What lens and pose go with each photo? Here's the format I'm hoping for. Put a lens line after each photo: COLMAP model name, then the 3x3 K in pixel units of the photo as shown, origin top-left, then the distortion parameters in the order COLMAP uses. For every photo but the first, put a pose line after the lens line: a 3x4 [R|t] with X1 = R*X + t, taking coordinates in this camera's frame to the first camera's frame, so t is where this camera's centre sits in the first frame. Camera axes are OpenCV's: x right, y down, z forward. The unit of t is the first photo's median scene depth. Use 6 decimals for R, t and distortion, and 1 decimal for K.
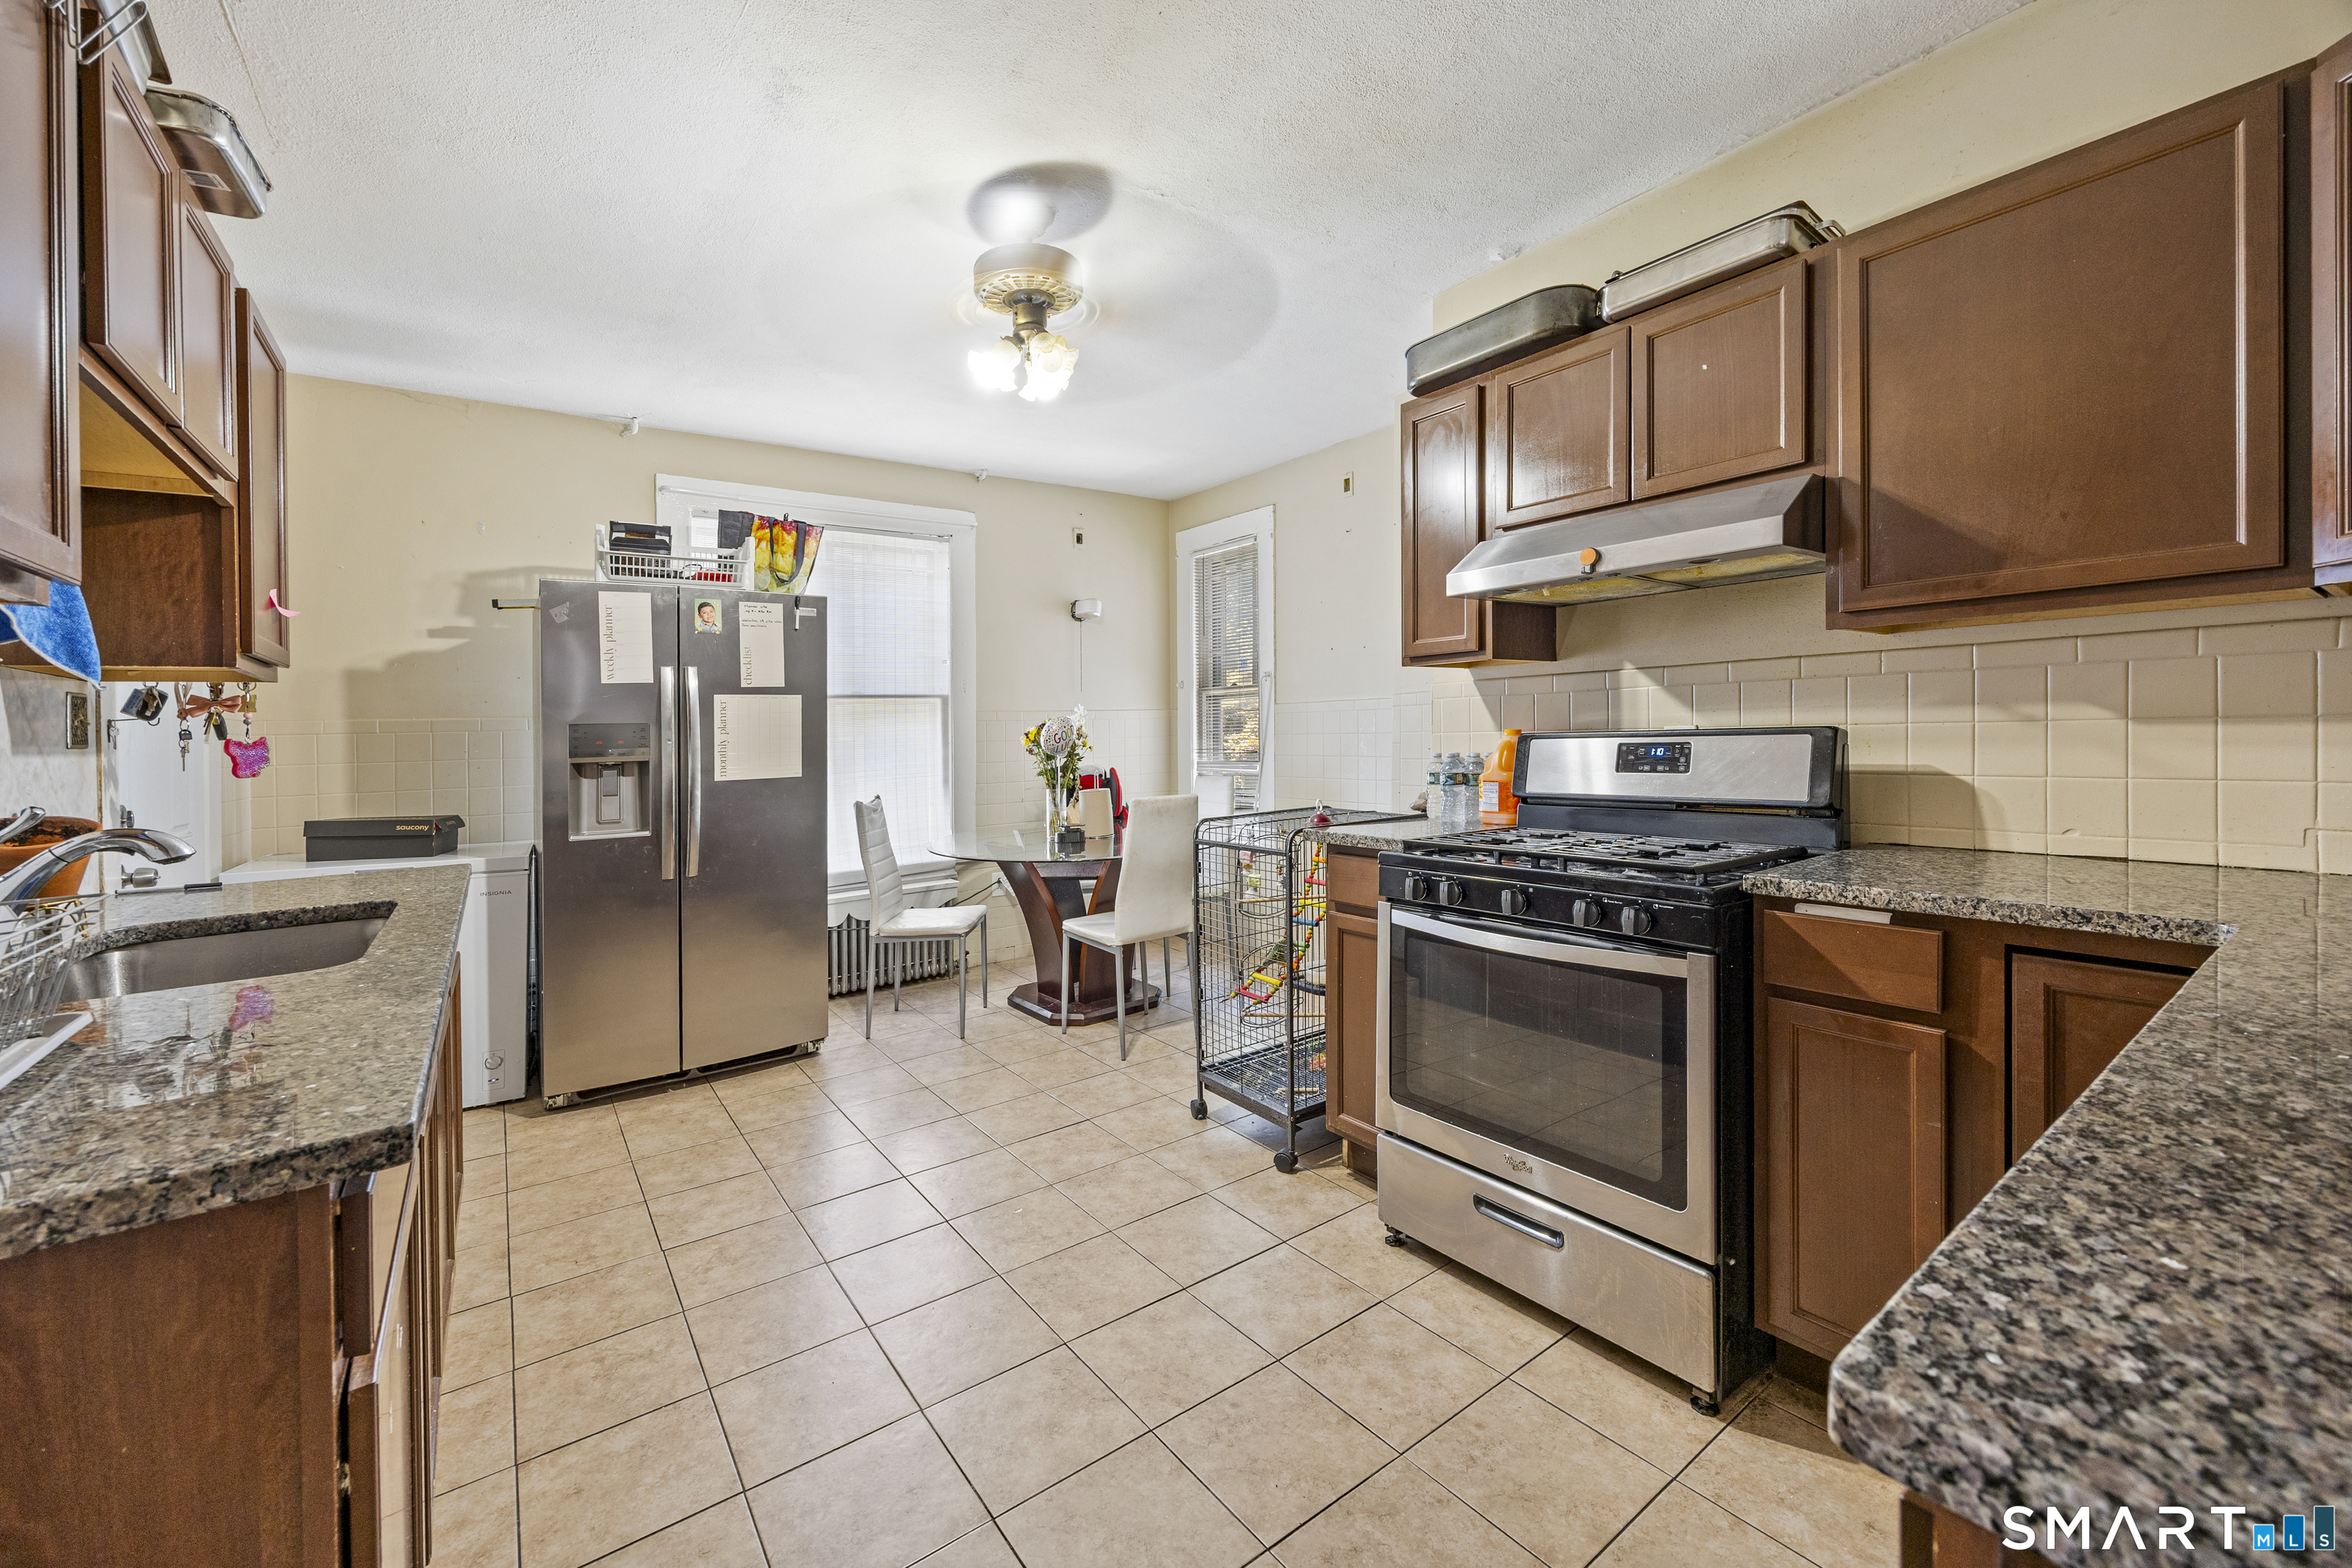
lens RADIAL K [[938.8, 0, 1175.3], [0, 938.8, 796.2], [0, 0, 1]] dist [-0.002413, 0.000035]
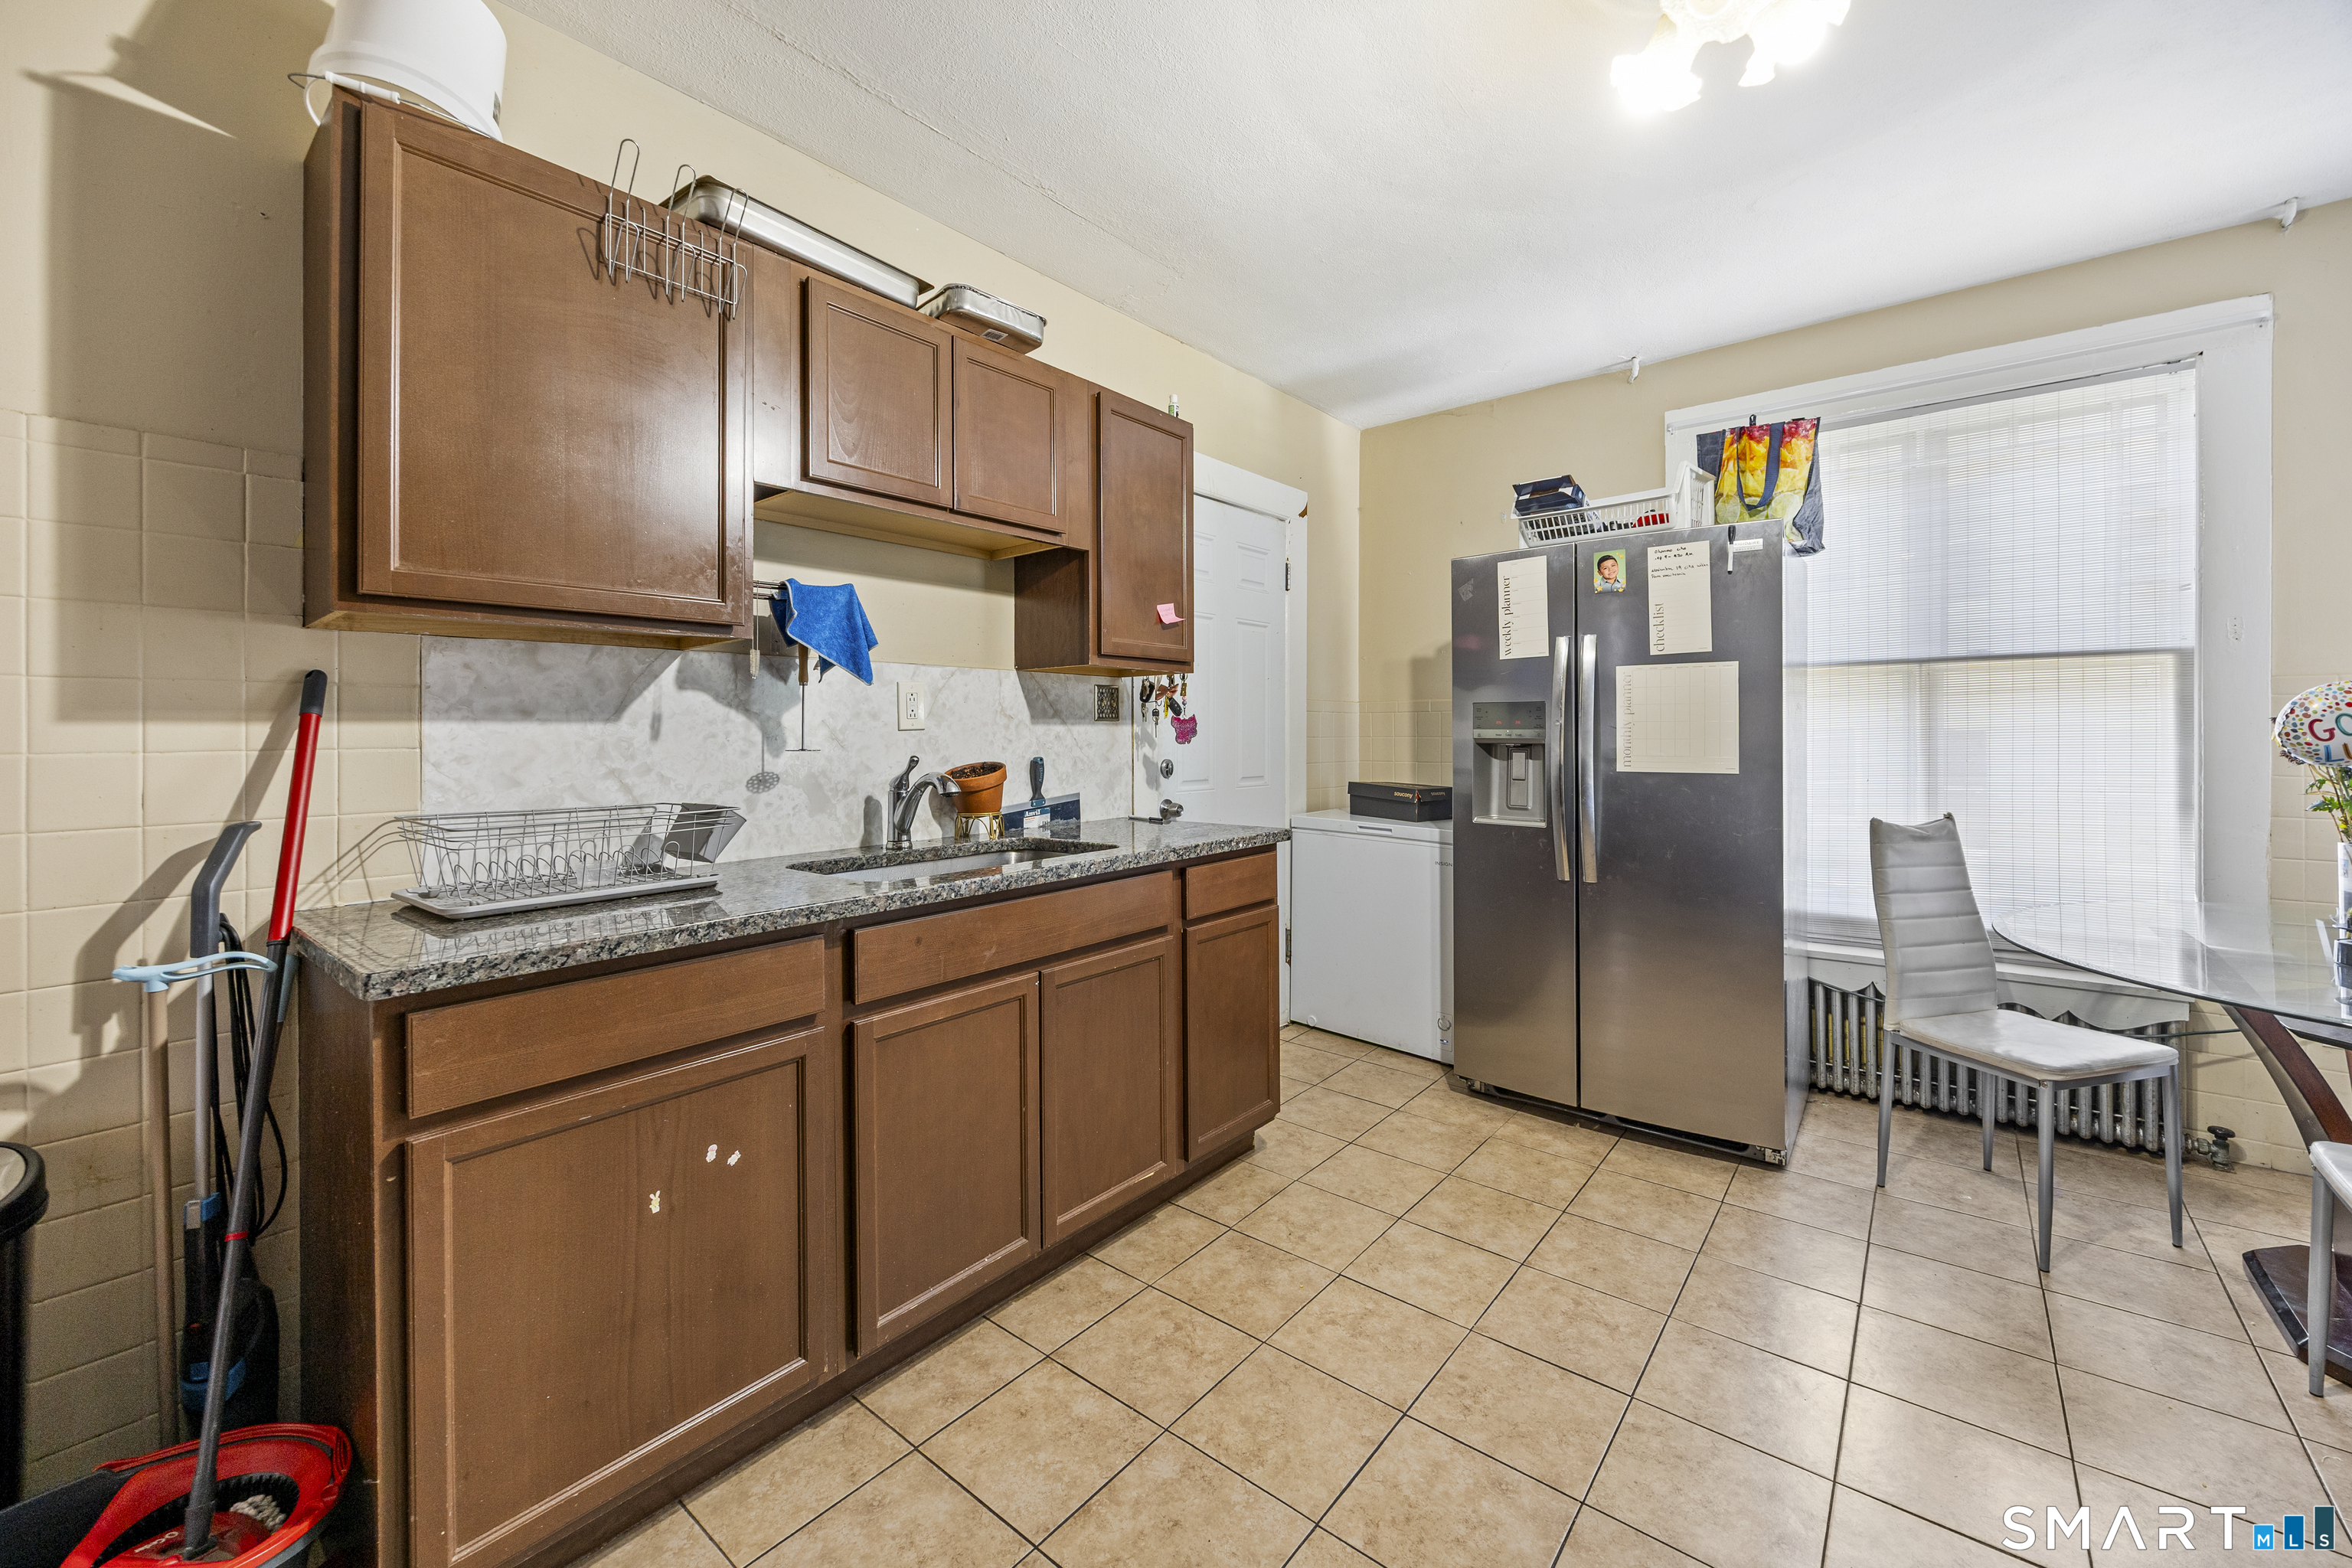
lens RADIAL K [[938.8, 0, 1154.5], [0, 938.8, 738.3], [0, 0, 1]] dist [-0.002413, 0.000035]
pose [[0.236146, 0.032378, -0.971178, 0.212890], [-0.070048, 0.997412, 0.016220, -0.031104], [0.969189, 0.064198, 0.237803, 0.423535]]
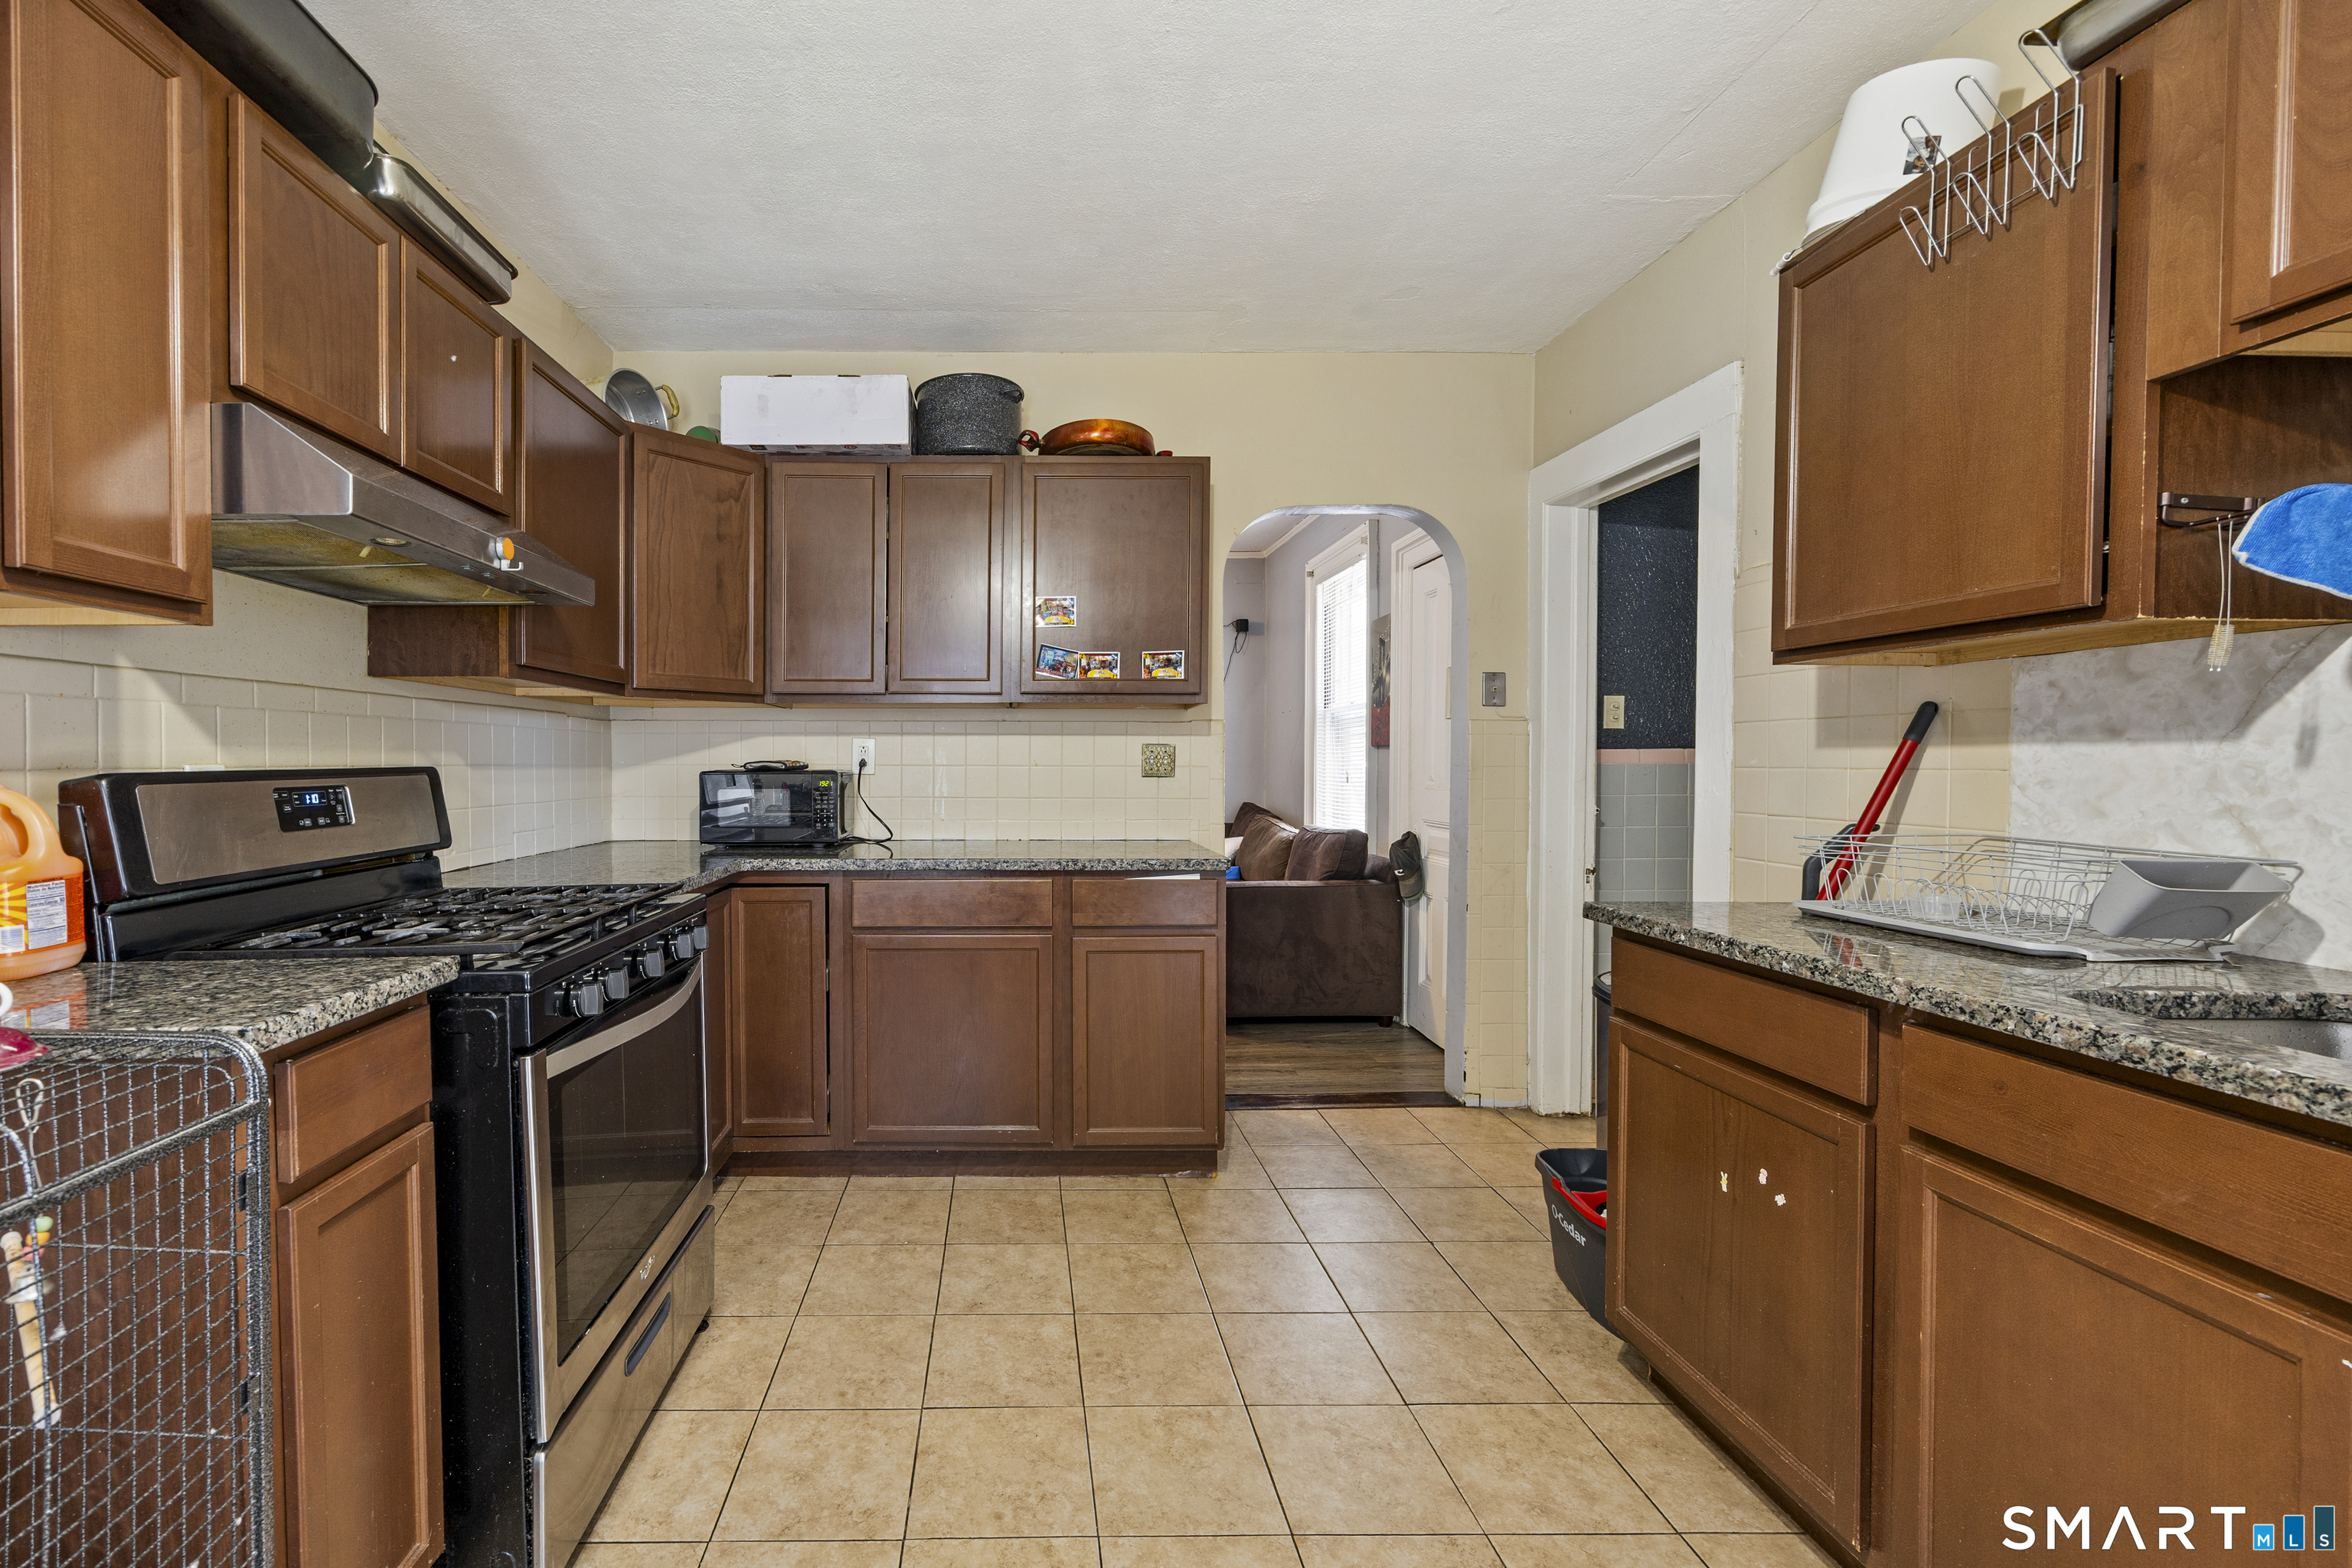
lens RADIAL K [[938.8, 0, 1154.9], [0, 938.8, 776.2], [0, 0, 1]] dist [-0.002413, 0.000035]
pose [[-0.885612, 0.019842, 0.464001, -0.264419], [0.057536, 0.996078, 0.067221, -0.050883], [-0.460847, 0.086229, -0.883281, 0.895280]]
